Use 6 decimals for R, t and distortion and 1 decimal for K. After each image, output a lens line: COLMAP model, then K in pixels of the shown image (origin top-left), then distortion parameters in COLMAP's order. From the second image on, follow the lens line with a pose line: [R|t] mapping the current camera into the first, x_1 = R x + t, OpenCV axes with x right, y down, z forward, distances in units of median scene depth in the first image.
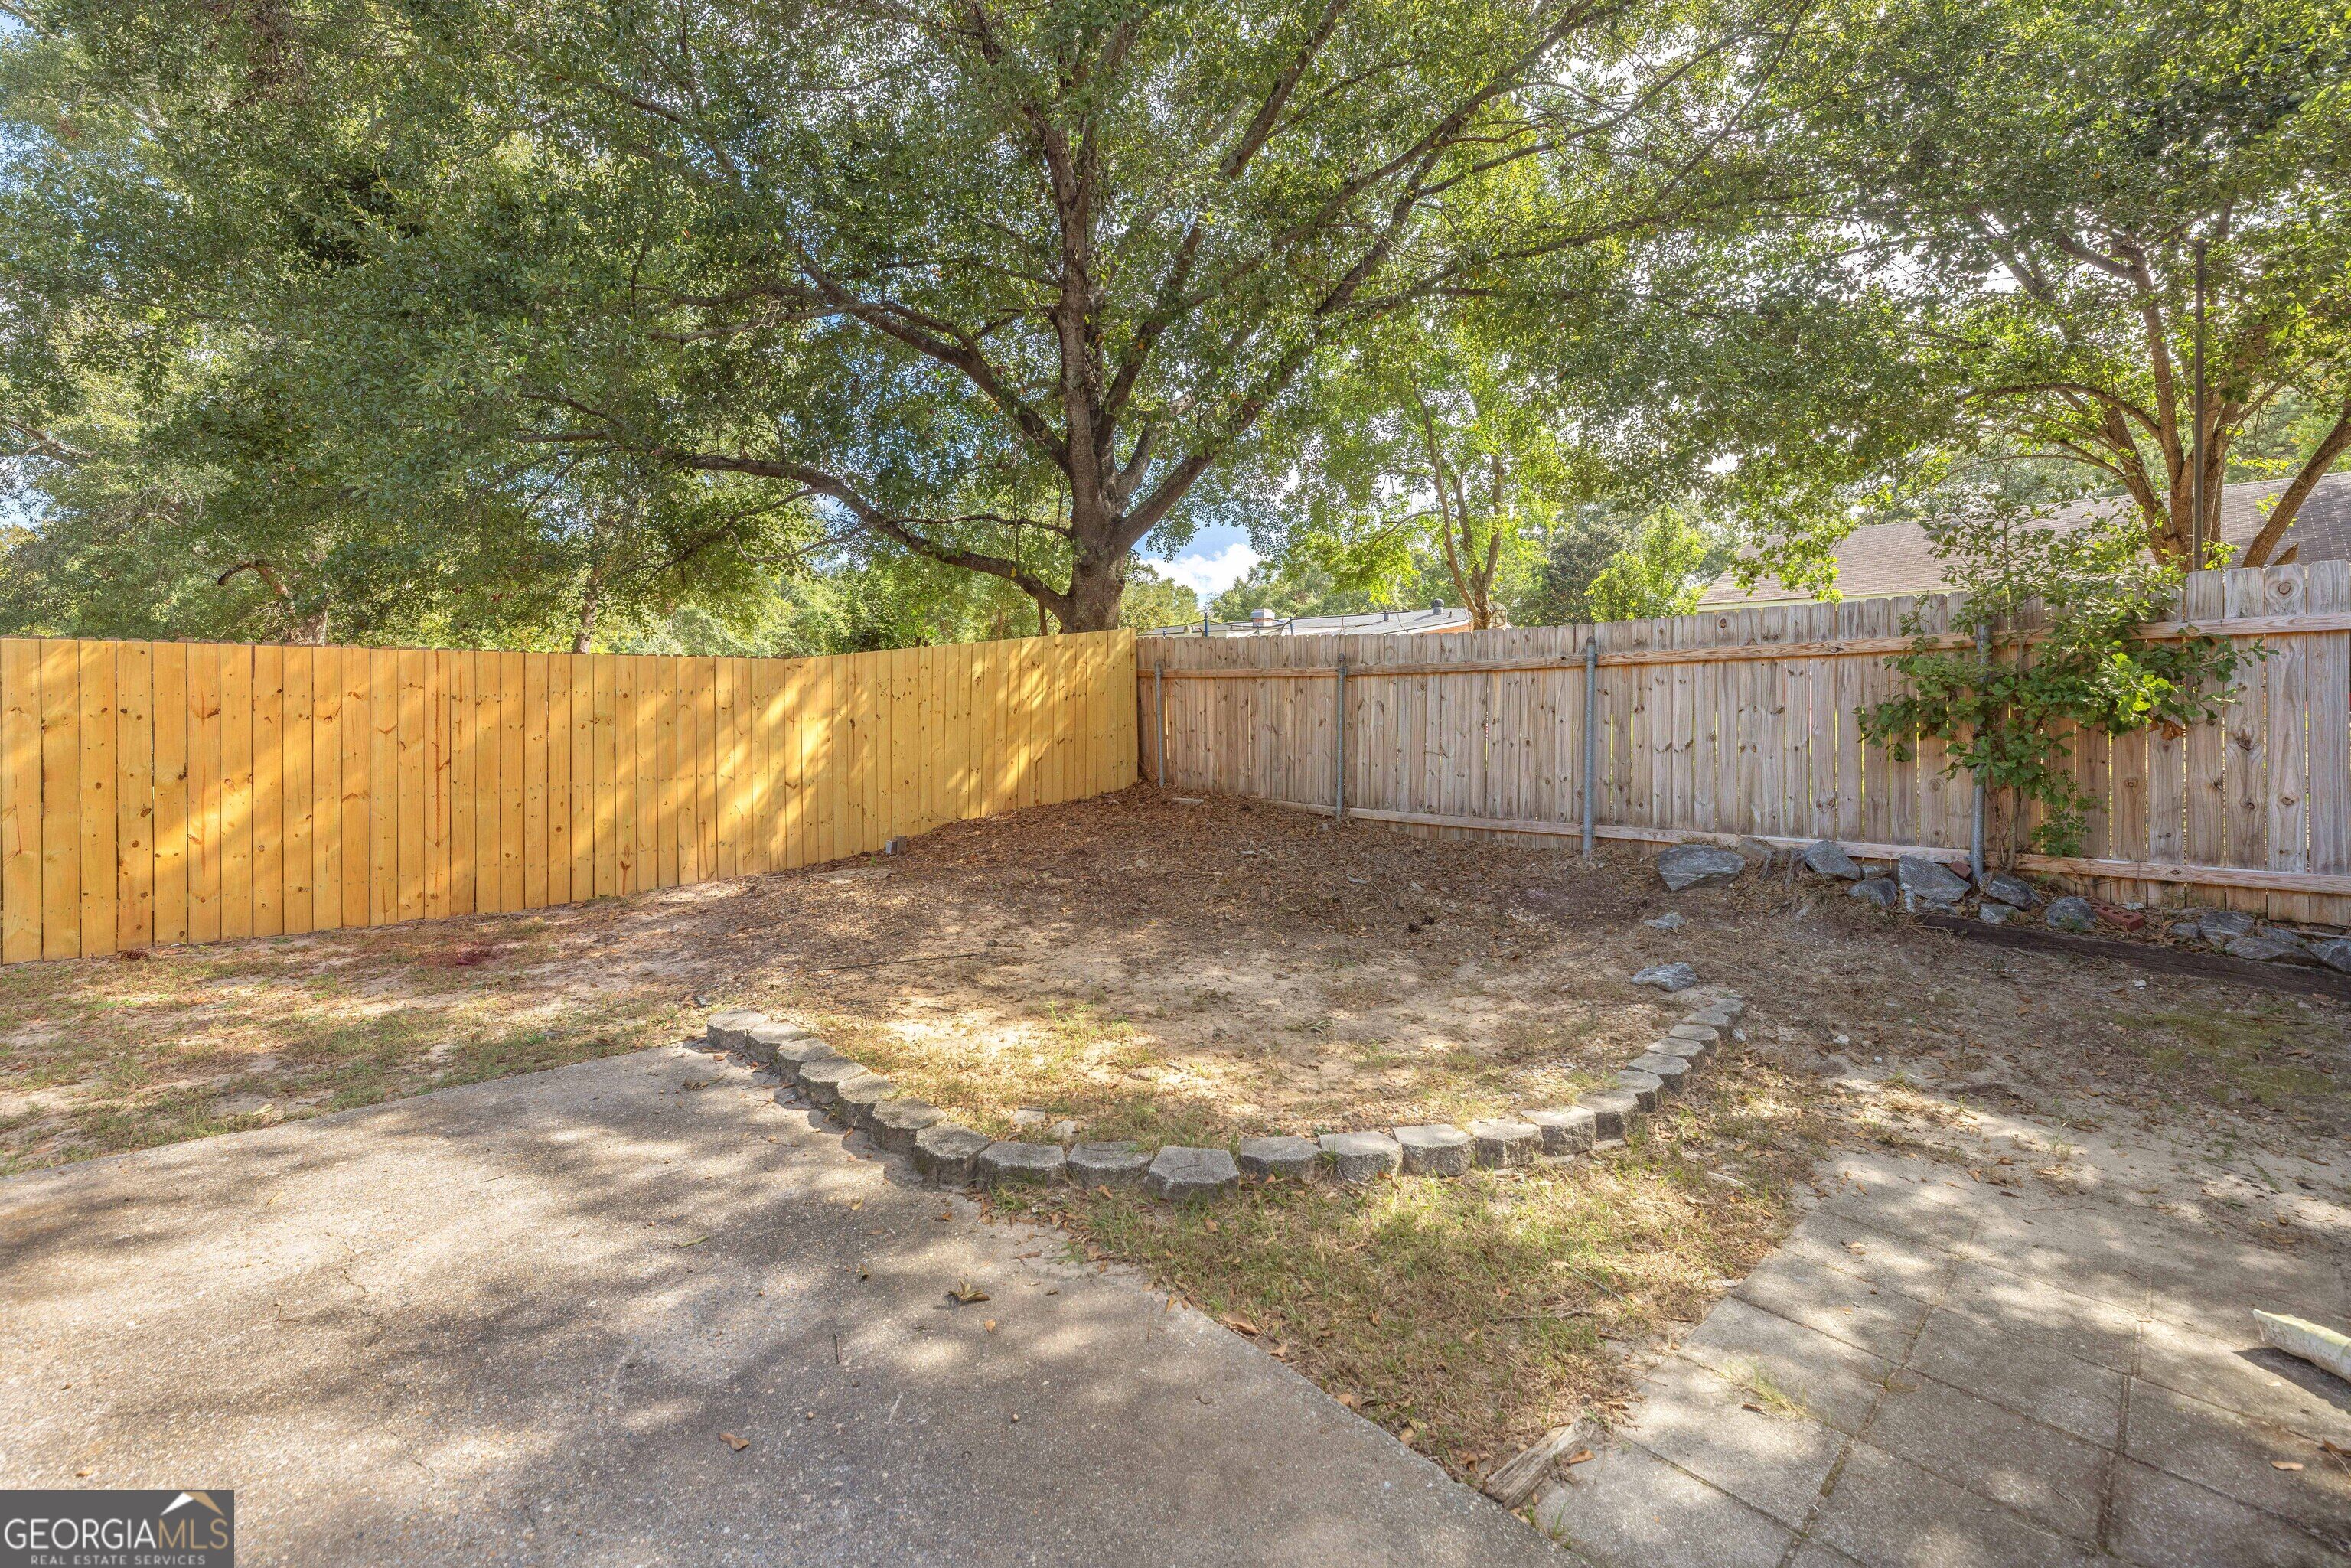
lens RADIAL K [[980.5, 0, 1187.3], [0, 980.5, 719.5], [0, 0, 1]] dist [-0.000550, -0.000110]
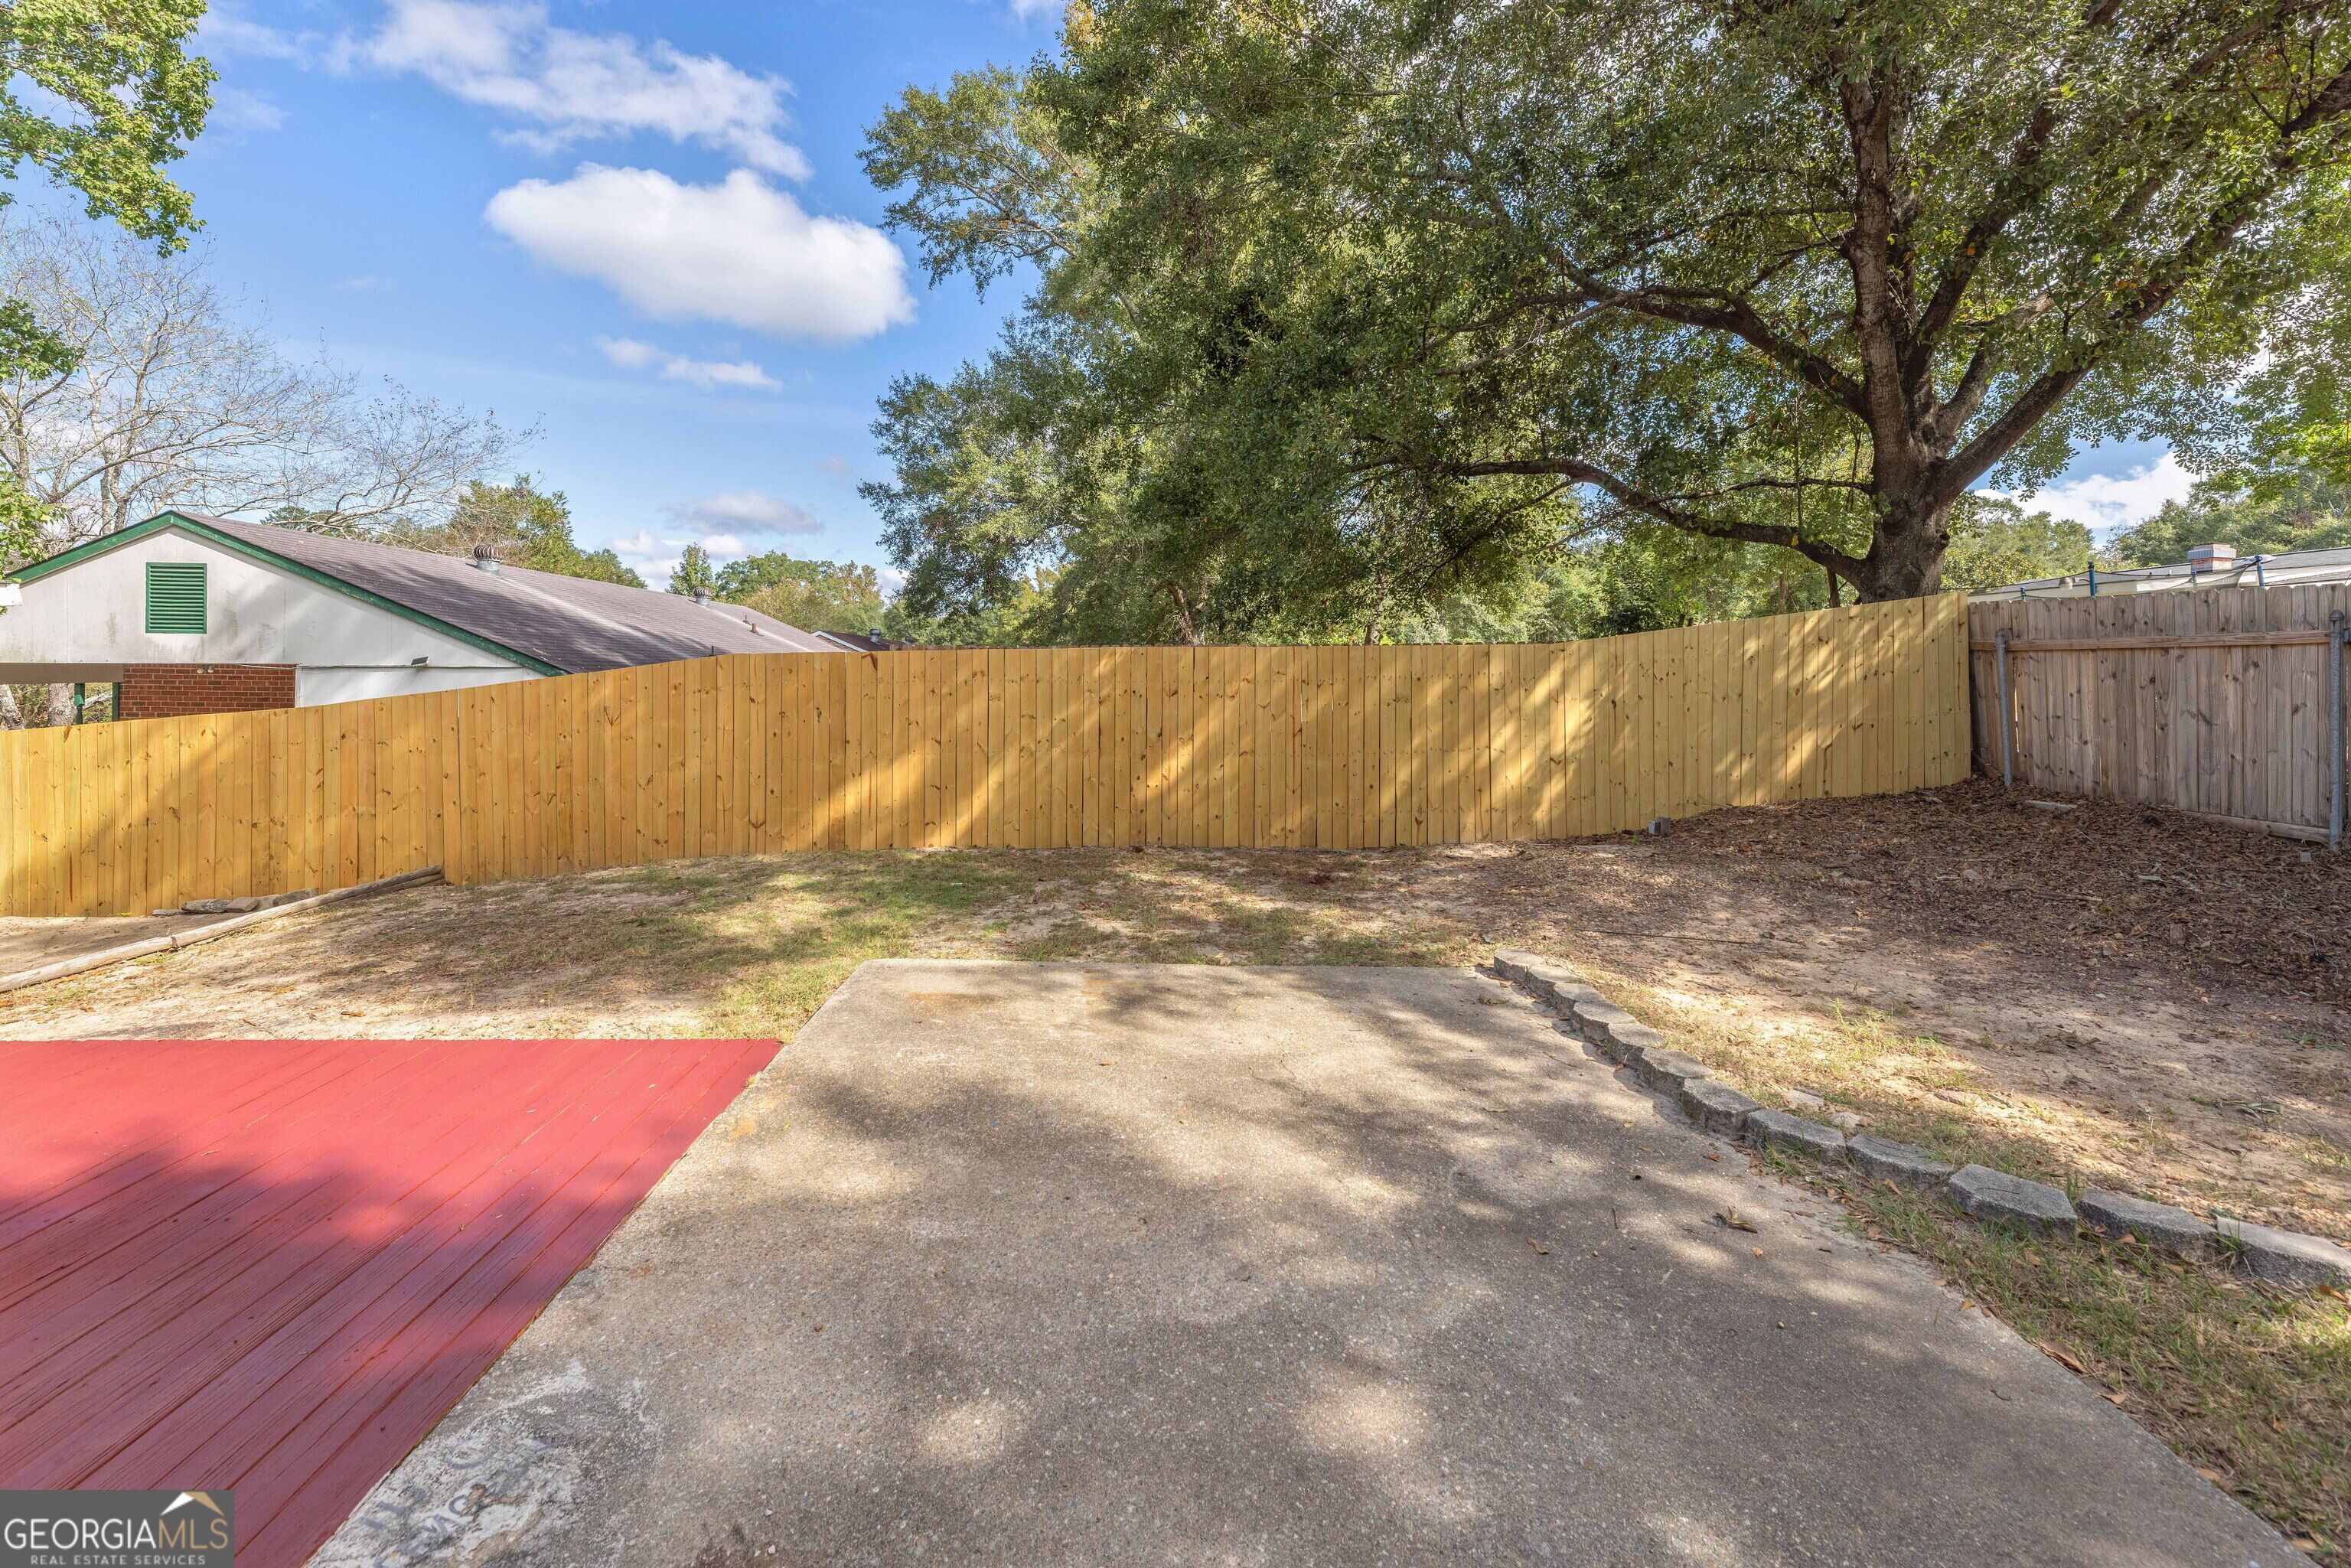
lens RADIAL K [[989.9, 0, 1182.4], [0, 989.9, 675.8], [0, 0, 1]] dist [0.000478, -0.000307]
pose [[0.741903, -0.009268, -0.670443, 0.028677], [-0.005738, 0.999780, -0.020170, -0.002948], [0.670482, 0.018812, 0.741687, -0.109863]]
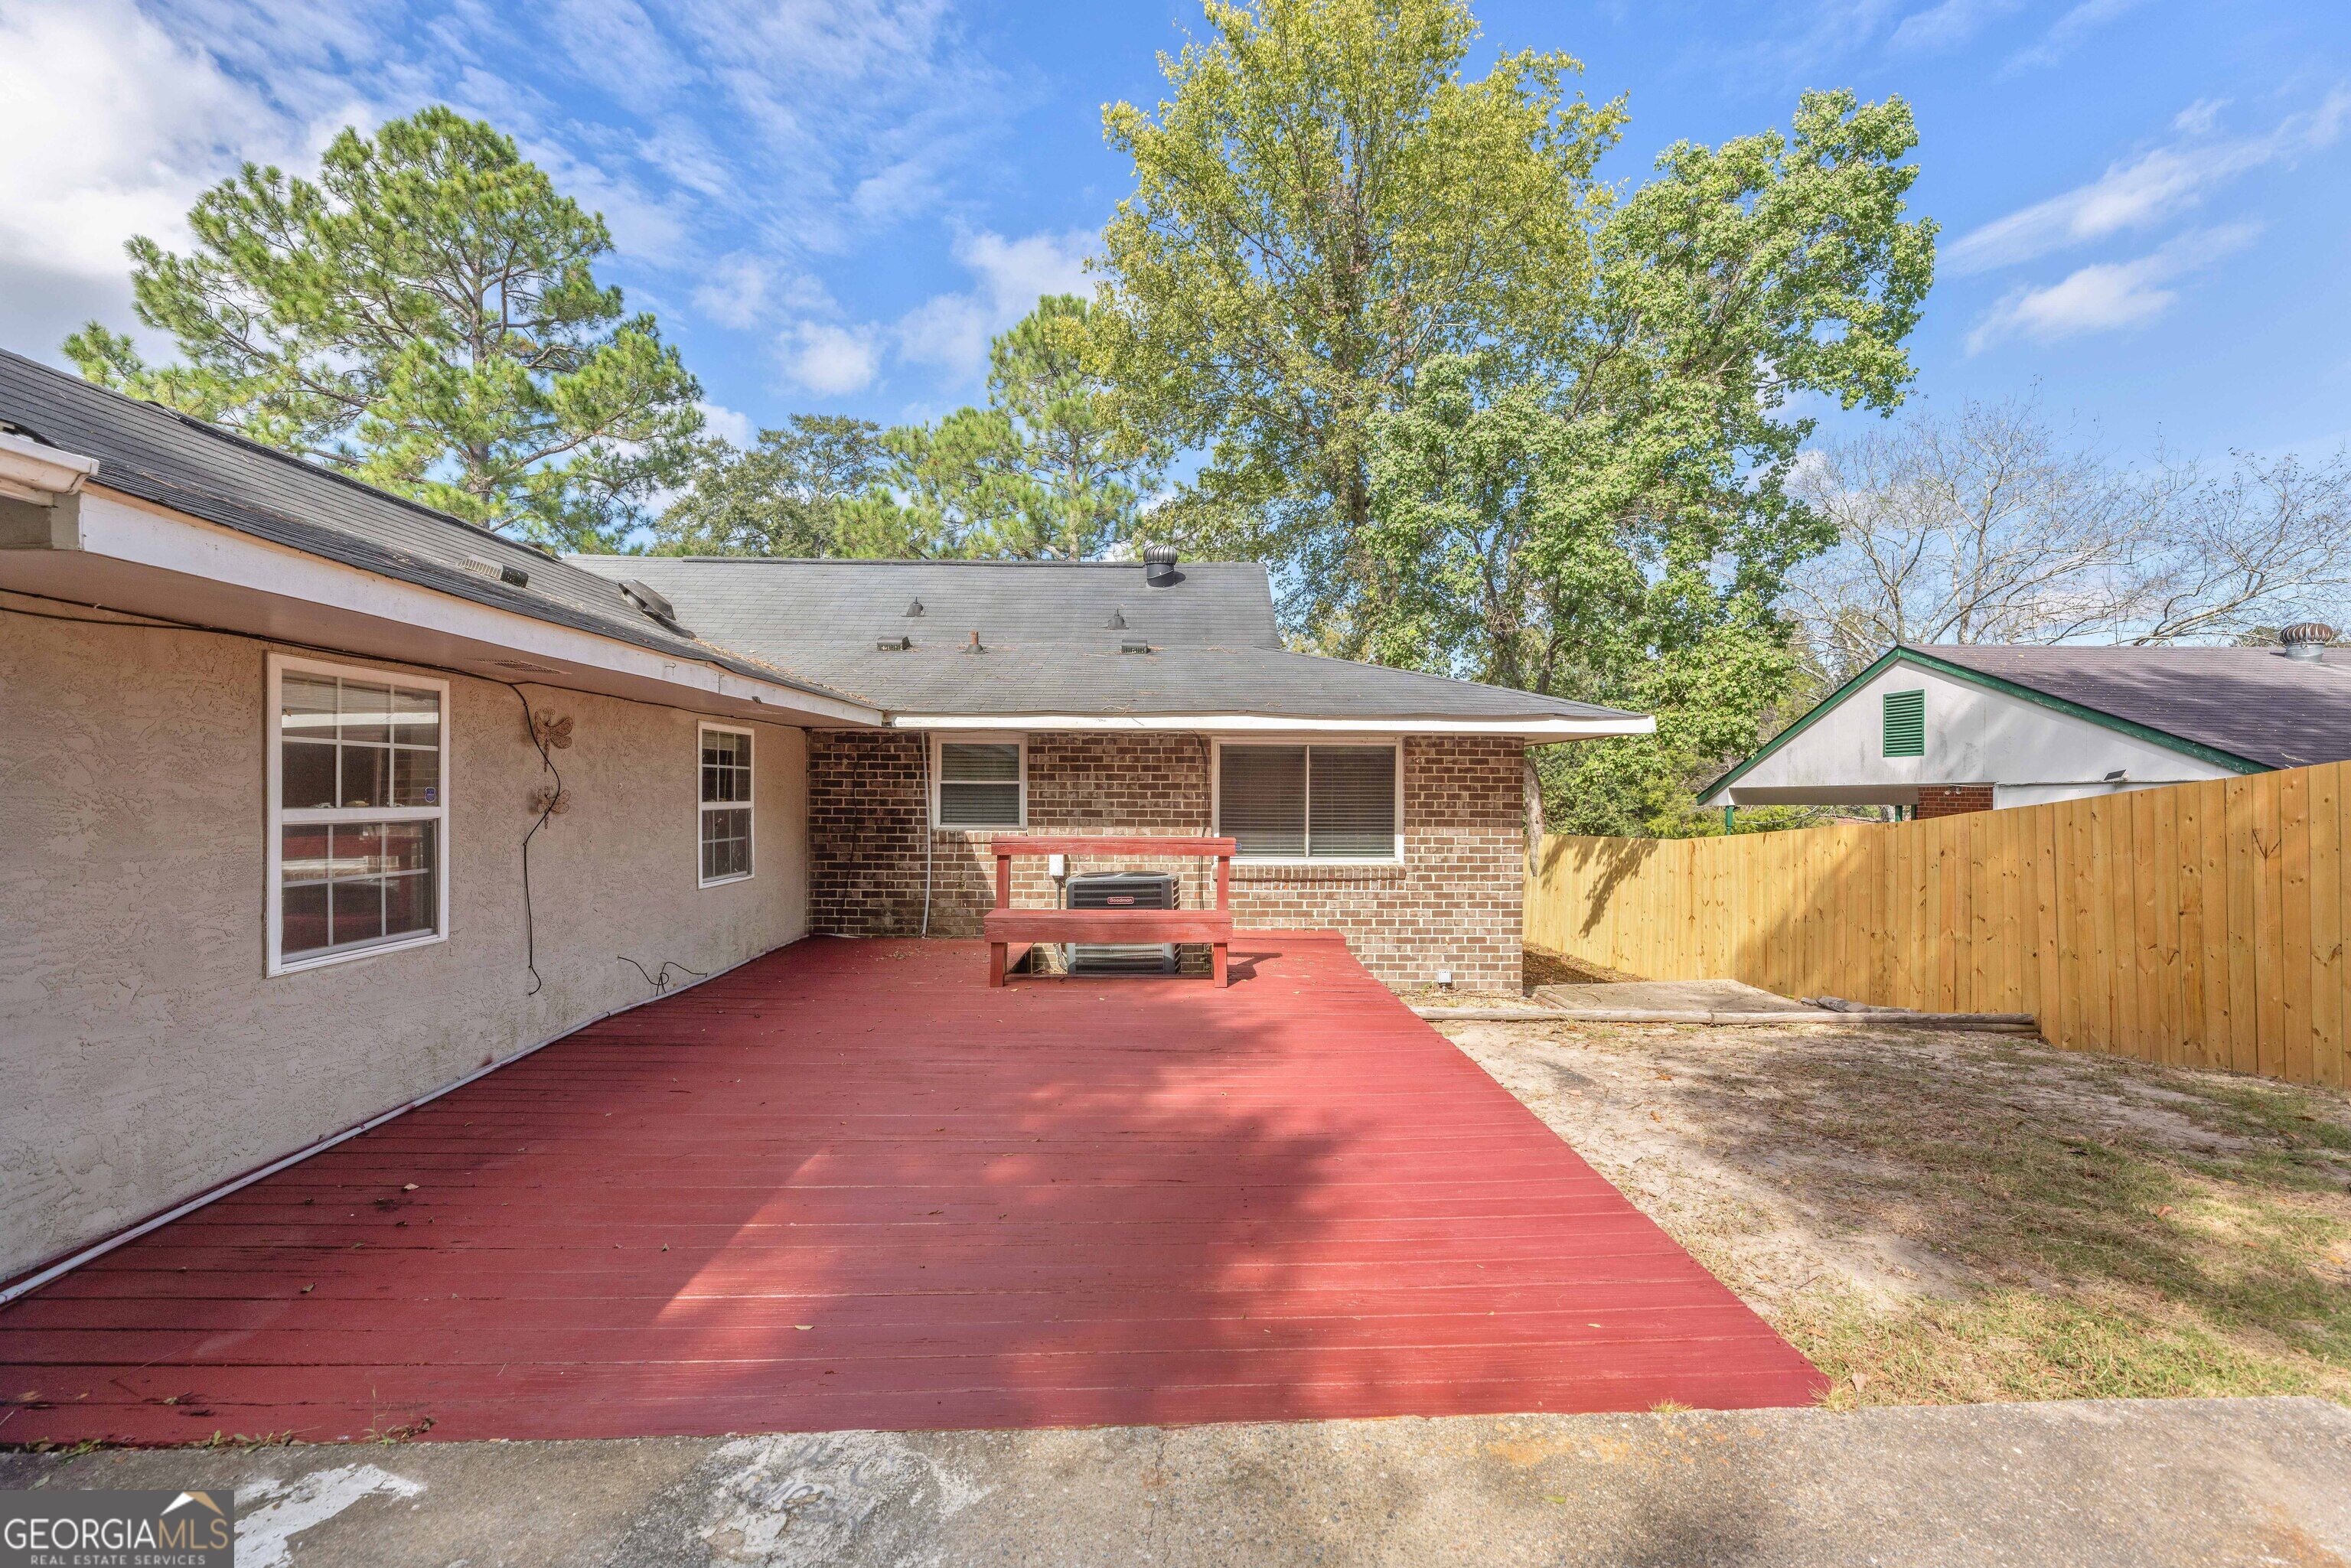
lens RADIAL K [[954.0, 0, 1190.4], [0, 954.0, 789.7], [0, 0, 1]] dist [0.000875, 0.000035]
pose [[-0.684390, -0.025597, -0.728667, -0.192514], [-0.029133, 0.999546, -0.007751, 0.015430], [0.728534, 0.015924, -0.684824, 0.267790]]
